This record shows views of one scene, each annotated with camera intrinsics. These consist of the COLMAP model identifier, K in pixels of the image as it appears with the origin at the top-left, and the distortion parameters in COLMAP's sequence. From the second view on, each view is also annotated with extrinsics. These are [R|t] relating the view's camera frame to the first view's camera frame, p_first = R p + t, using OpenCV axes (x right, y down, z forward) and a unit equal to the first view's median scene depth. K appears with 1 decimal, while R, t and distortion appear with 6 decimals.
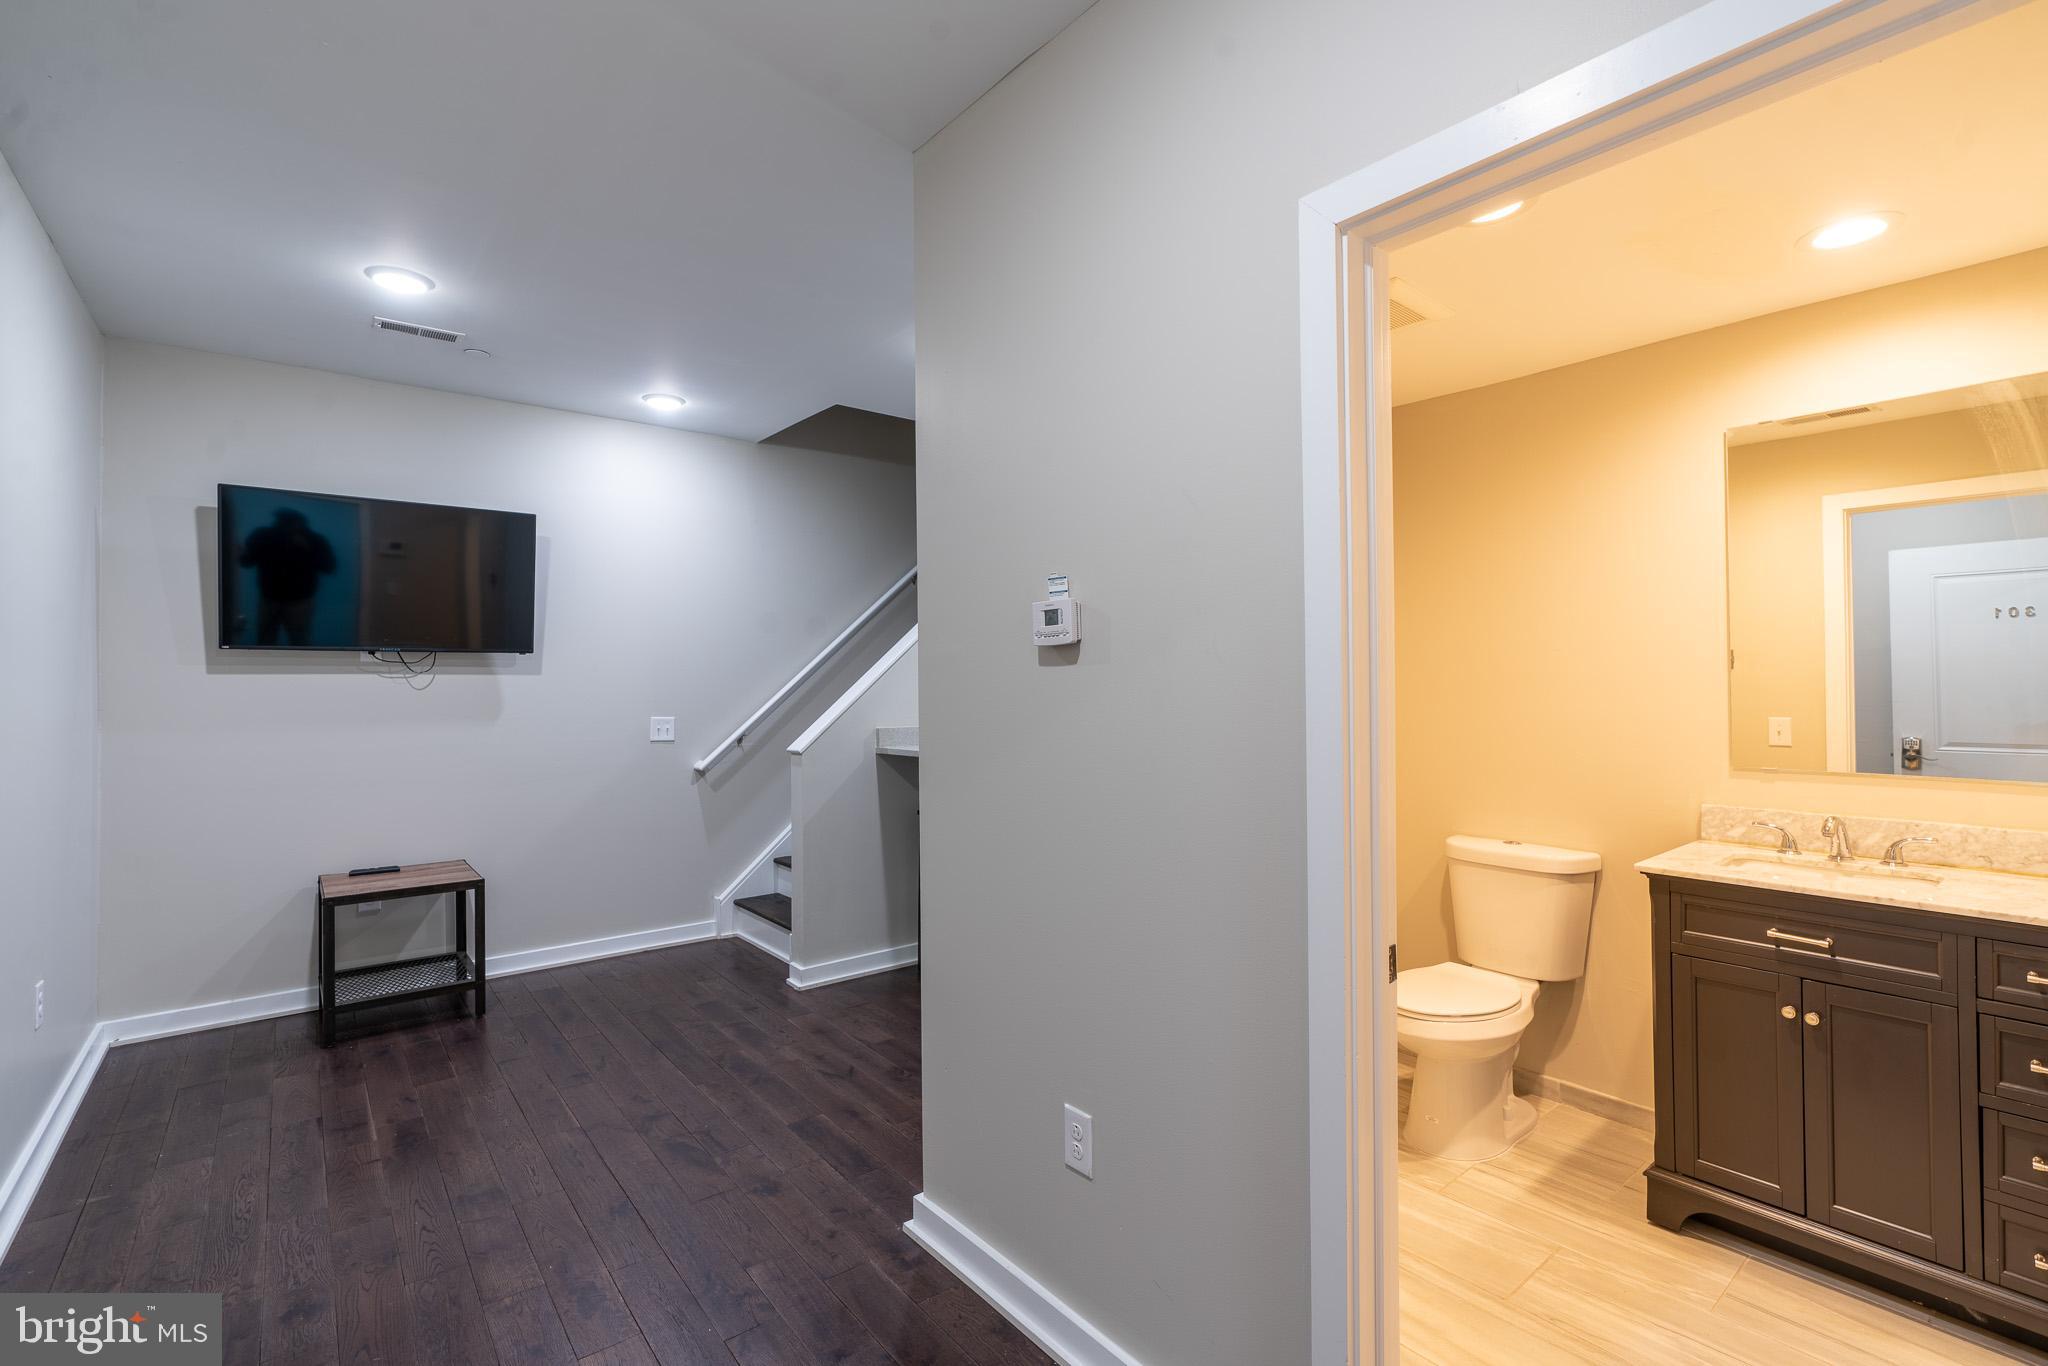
lens RADIAL K [[918.8, 0, 1017.7], [0, 918.8, 681.3], [0, 0, 1]] dist [-0.002916, -0.000542]
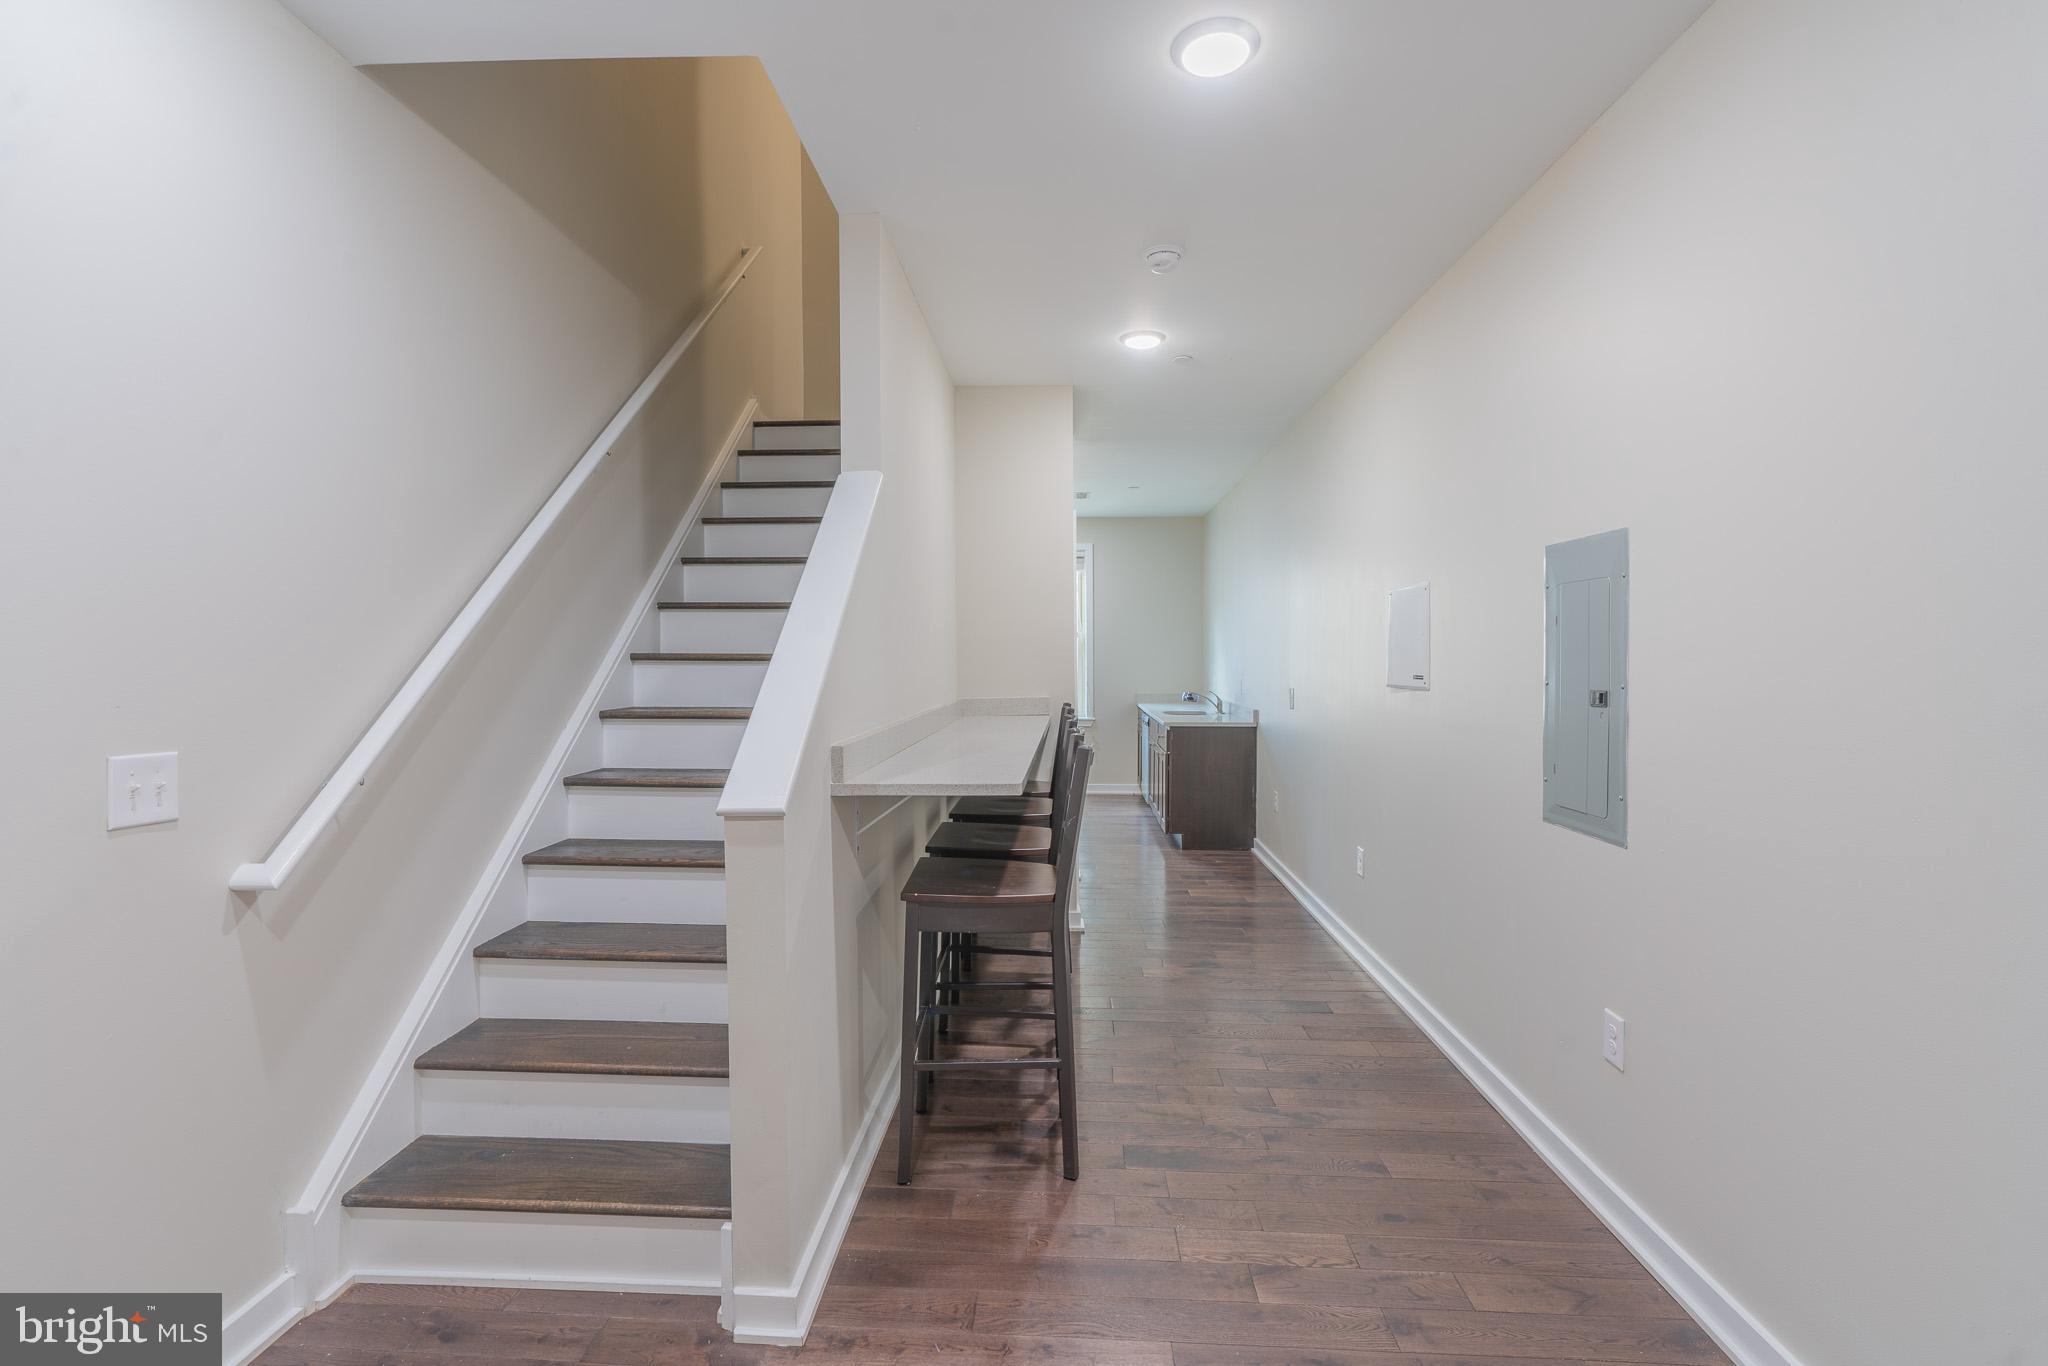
lens RADIAL K [[918.8, 0, 1025.2], [0, 918.8, 673.3], [0, 0, 1]] dist [-0.002916, -0.000542]
pose [[0.662581, -0.007531, 0.748953, -0.482789], [-0.006555, 0.999853, 0.015853, 0.002296], [-0.748962, -0.015413, 0.662434, 0.609095]]
